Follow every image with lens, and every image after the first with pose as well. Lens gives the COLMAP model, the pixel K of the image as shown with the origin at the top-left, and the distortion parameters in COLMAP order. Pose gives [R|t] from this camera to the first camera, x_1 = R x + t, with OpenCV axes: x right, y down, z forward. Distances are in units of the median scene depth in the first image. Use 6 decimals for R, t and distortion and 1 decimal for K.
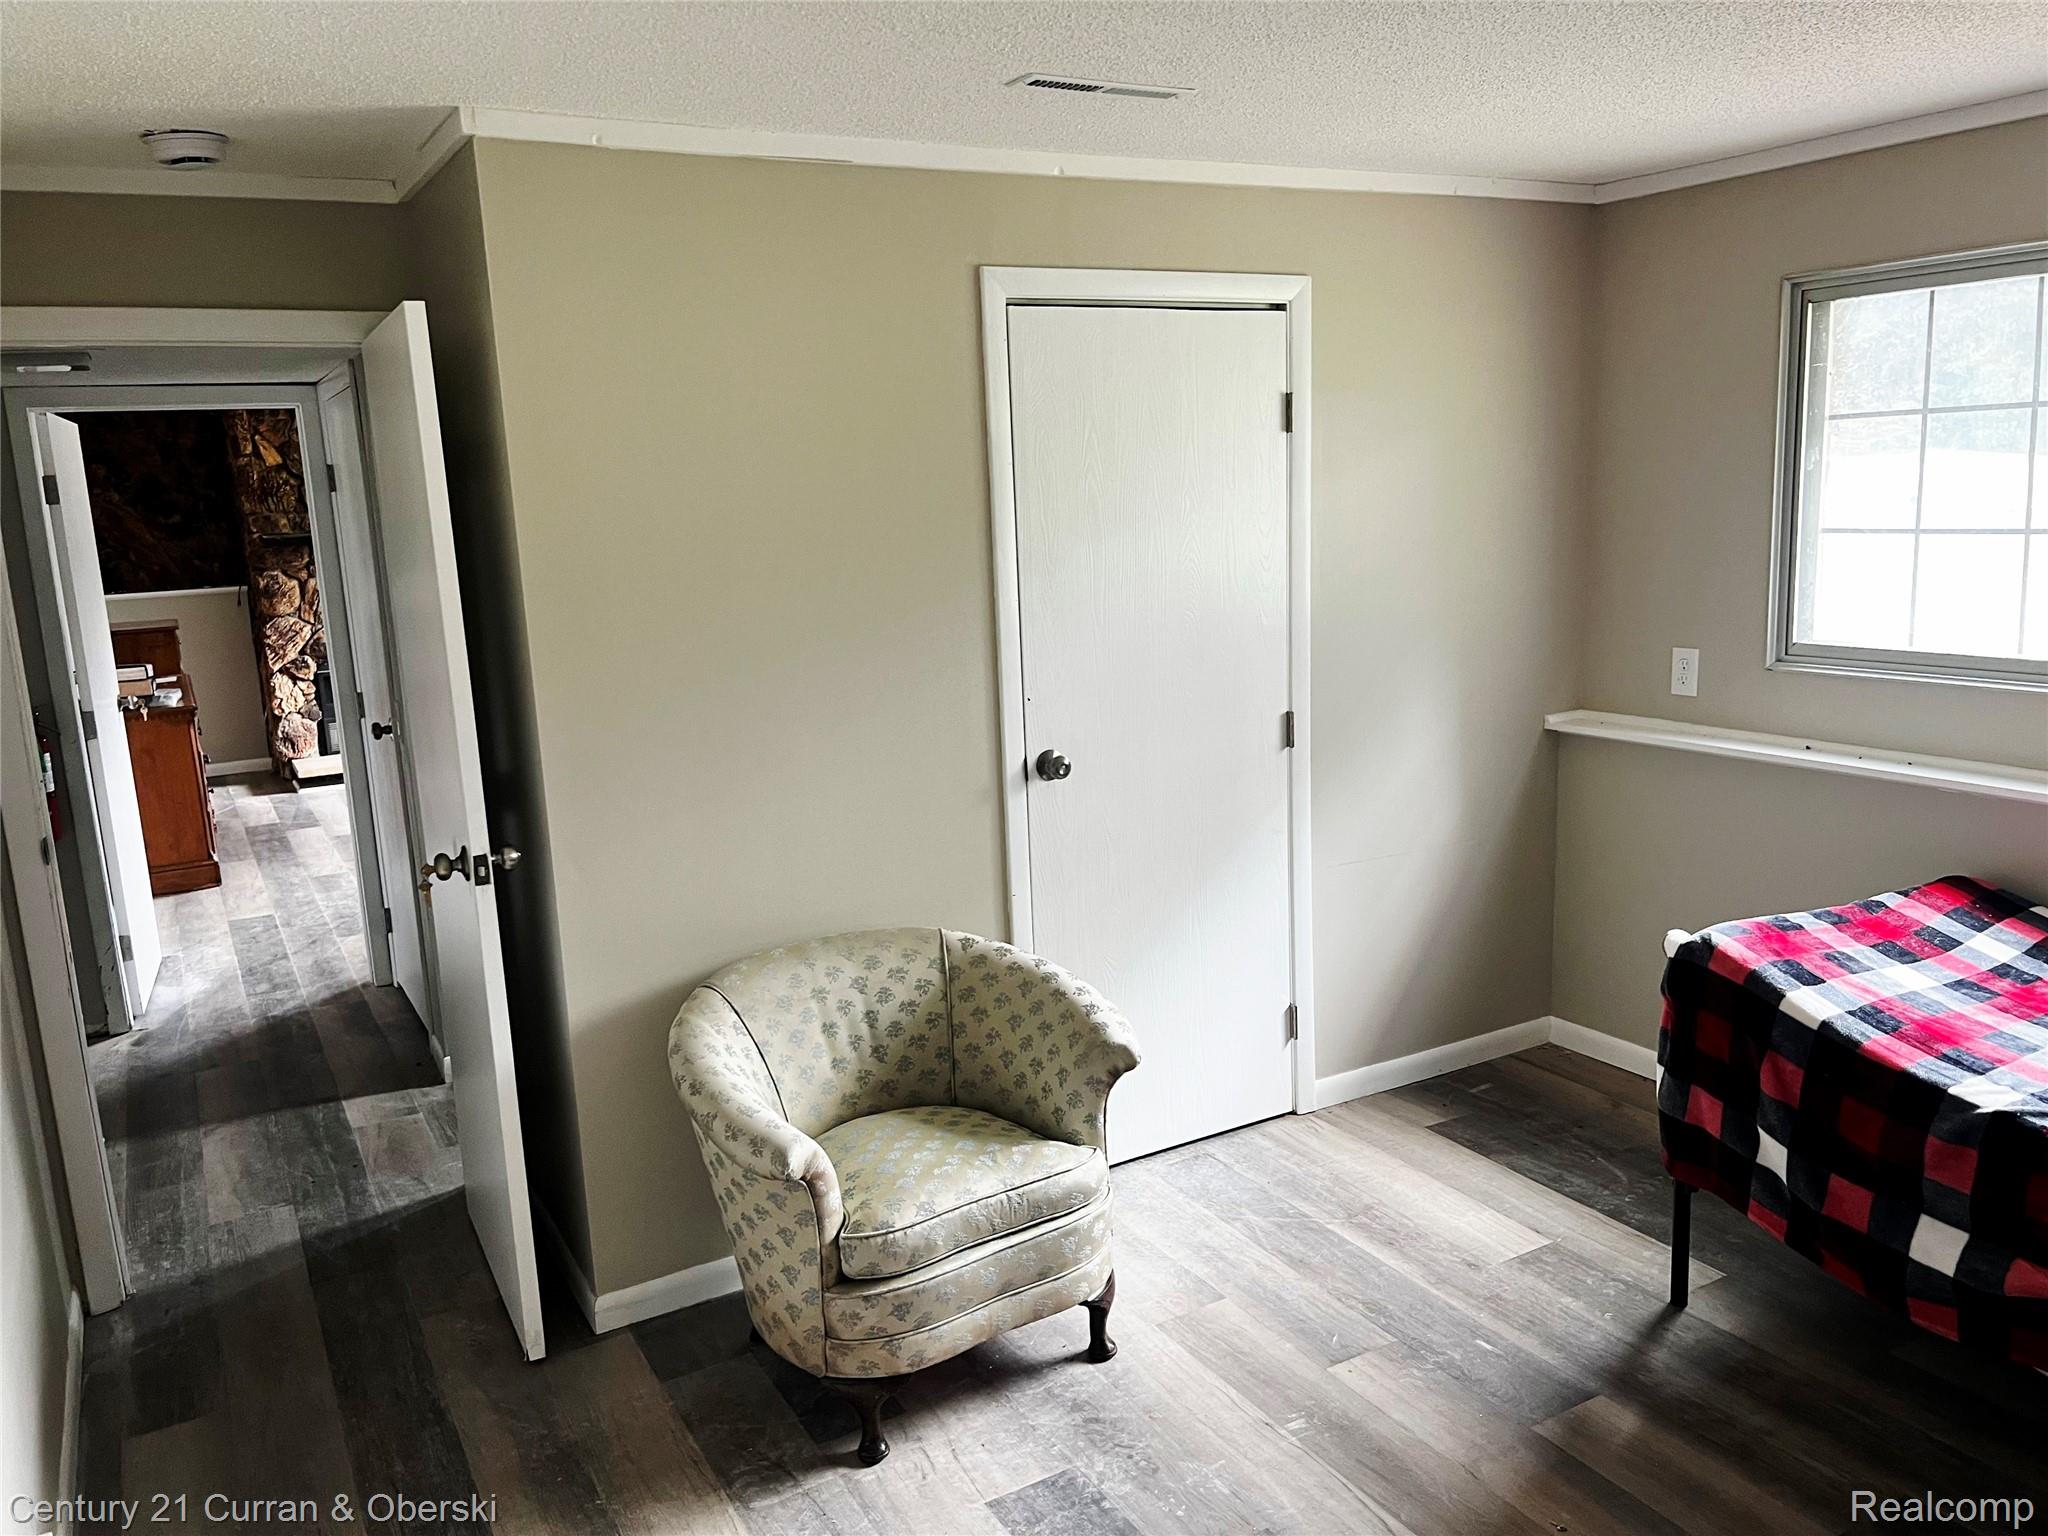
lens RADIAL K [[1537.5, 0, 1046.1], [0, 1537.5, 763.4], [0, 0, 1]] dist [0.025608, -0.033437]
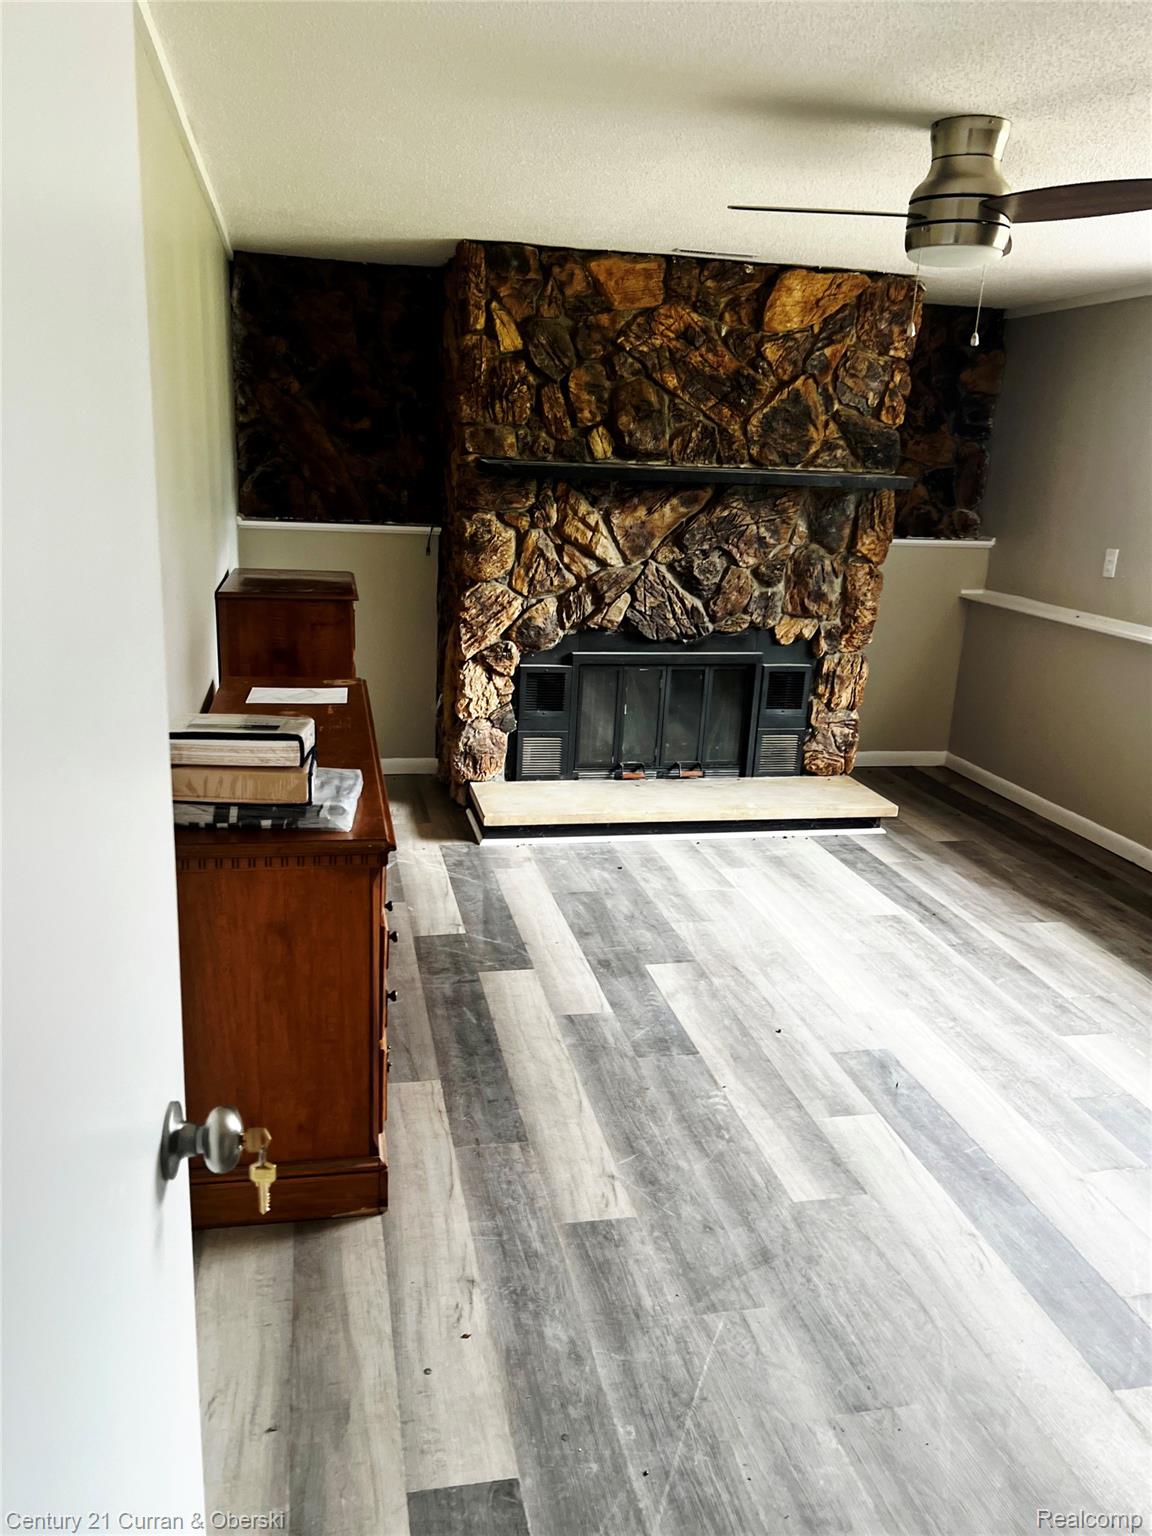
lens RADIAL K [[1153.1, 0, 564.2], [0, 1153.1, 782.0], [0, 0, 1]] dist [0.025608, -0.033437]
pose [[0.944475, 0.169551, -0.281461, -0.304472], [-0.141261, 0.982905, 0.118080, -0.073110], [0.296670, -0.071764, 0.952280, 0.517475]]
